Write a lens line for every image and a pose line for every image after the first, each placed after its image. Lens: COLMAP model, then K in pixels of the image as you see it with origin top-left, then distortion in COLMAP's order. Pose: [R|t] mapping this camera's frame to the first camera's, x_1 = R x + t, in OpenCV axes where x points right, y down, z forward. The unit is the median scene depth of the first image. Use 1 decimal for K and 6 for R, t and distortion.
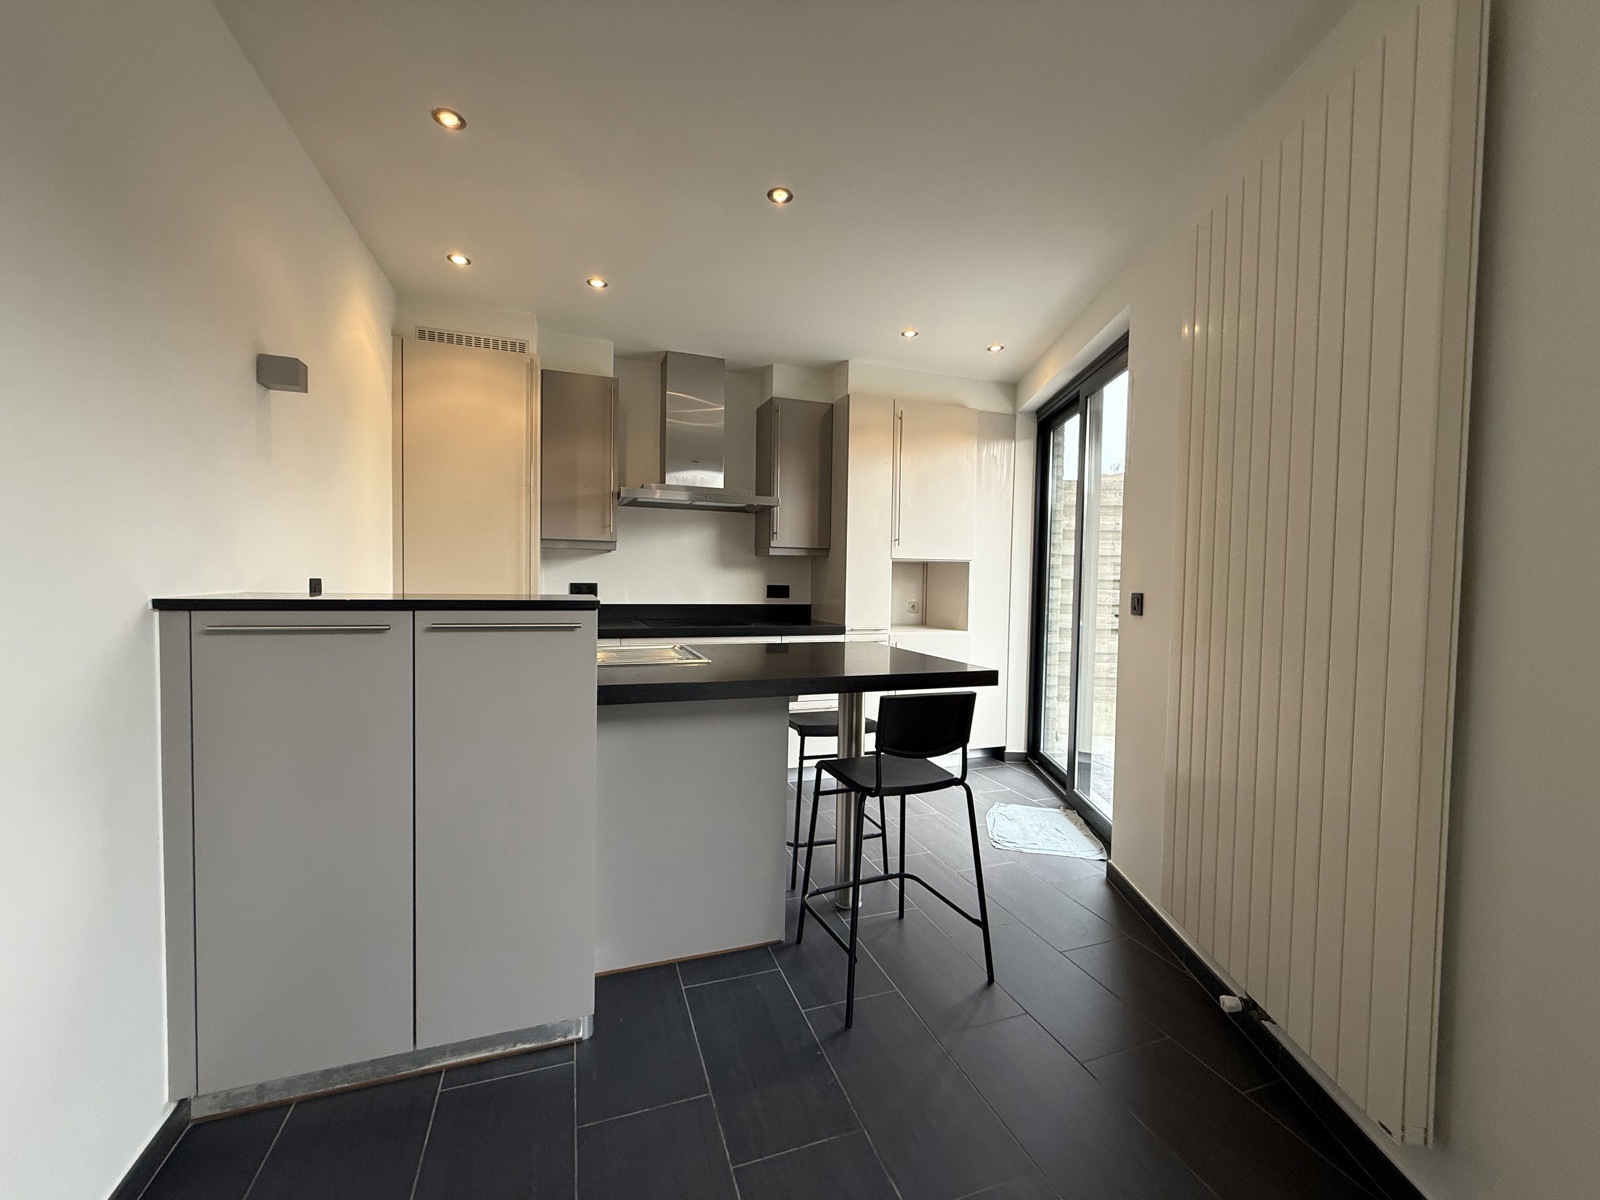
lens RADIAL K [[635.4, 0, 795.3], [0, 635.4, 598.9], [0, 0, 1]] dist [0.000719, 0.000529]
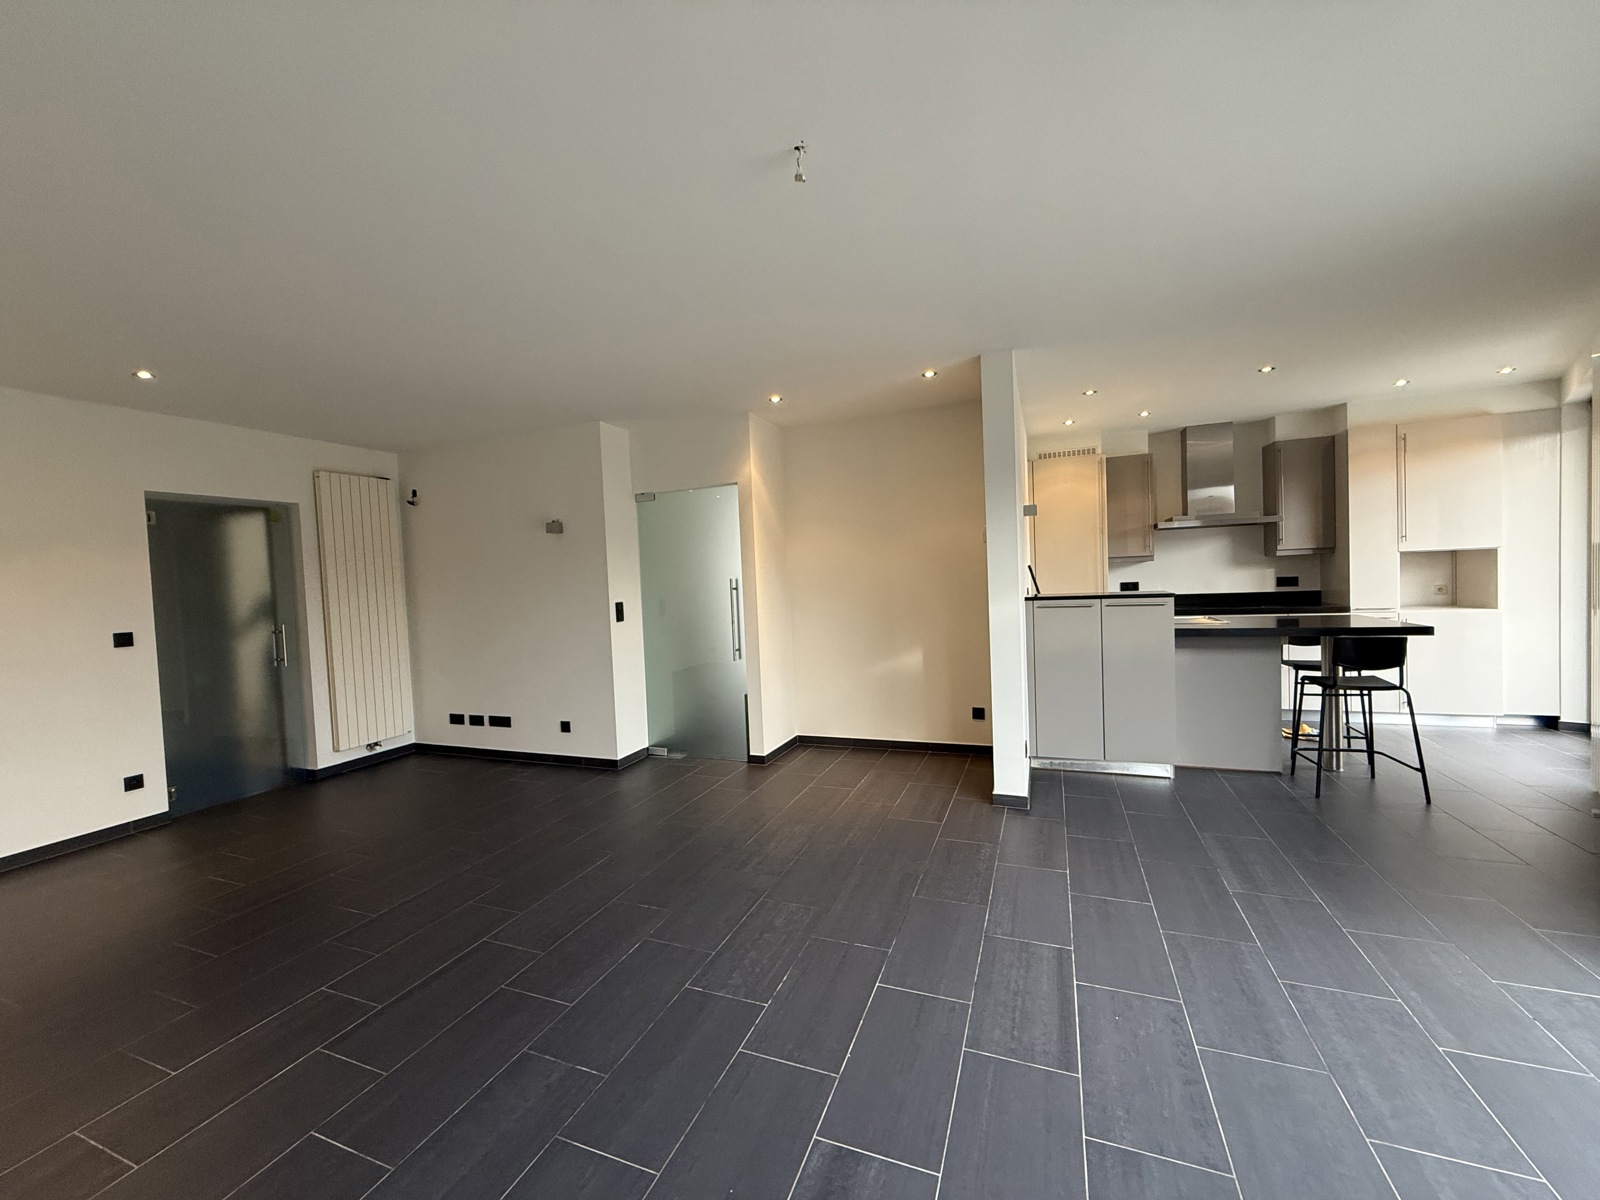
lens RADIAL K [[635.4, 0, 795.3], [0, 635.4, 598.9], [0, 0, 1]] dist [0.000719, 0.000529]
pose [[0.748561, -0.027023, -0.662515, 0.090027], [0.033424, 0.999437, -0.003000, -0.006712], [0.662223, -0.019898, 0.749042, -0.732545]]
